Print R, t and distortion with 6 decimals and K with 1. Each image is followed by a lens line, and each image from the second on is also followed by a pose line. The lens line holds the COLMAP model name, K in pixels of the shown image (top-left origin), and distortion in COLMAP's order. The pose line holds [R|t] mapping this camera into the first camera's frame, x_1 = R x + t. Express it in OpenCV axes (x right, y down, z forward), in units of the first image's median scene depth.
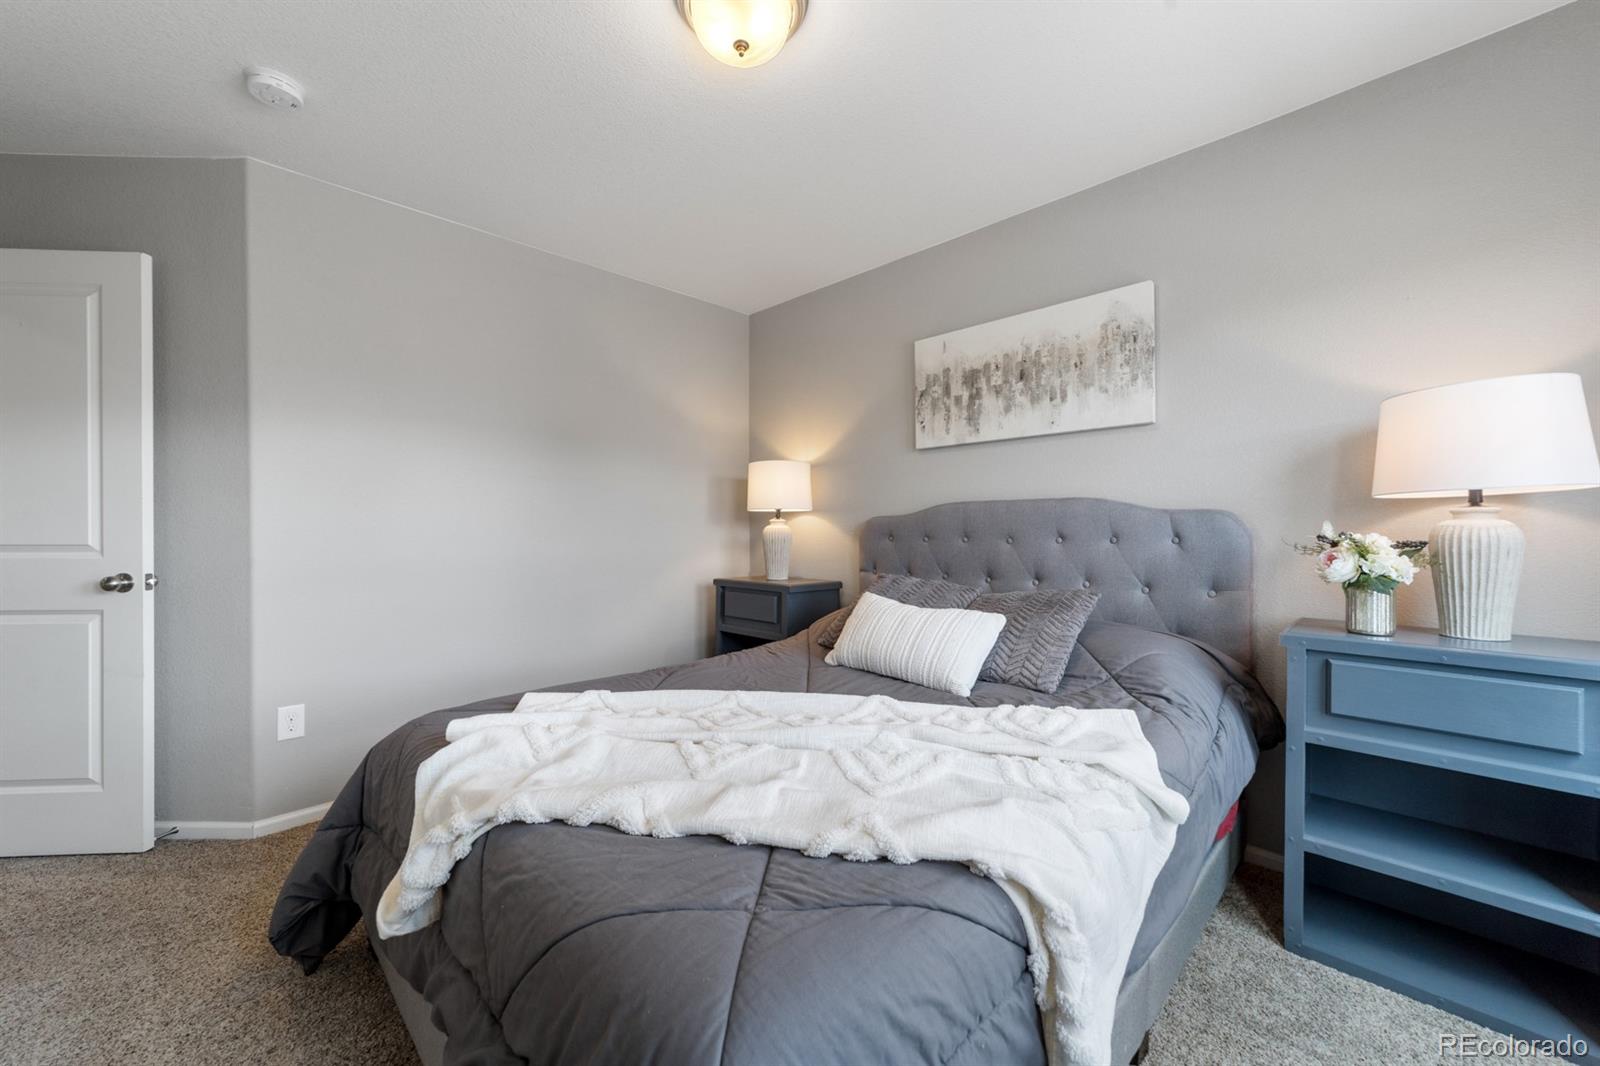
lens RADIAL K [[615.3, 0, 814.7], [0, 615.3, 530.6], [0, 0, 1]] dist [-0.012321, 0.004700]
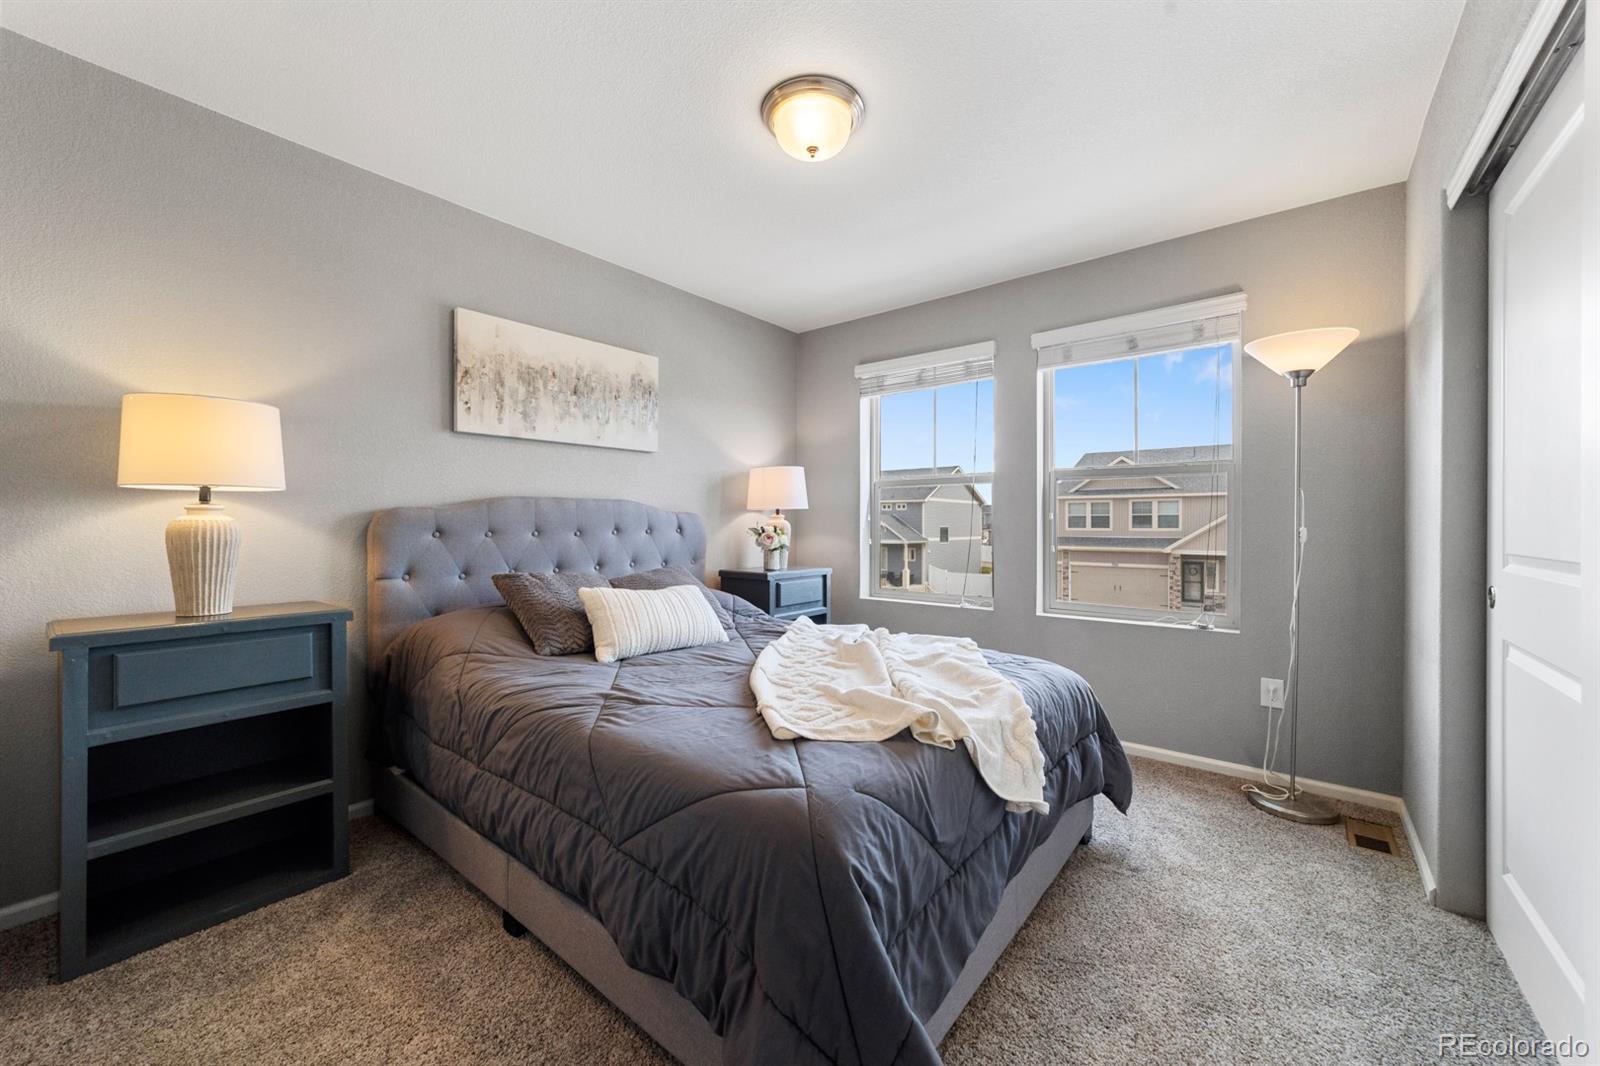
lens RADIAL K [[615.3, 0, 814.2], [0, 615.3, 527.4], [0, 0, 1]] dist [-0.012321, 0.004700]
pose [[-0.095790, -0.003221, 0.995396, -0.816586], [0.001092, 0.999994, 0.003341, 0.000959], [-0.995401, 0.001407, -0.095786, 0.636170]]
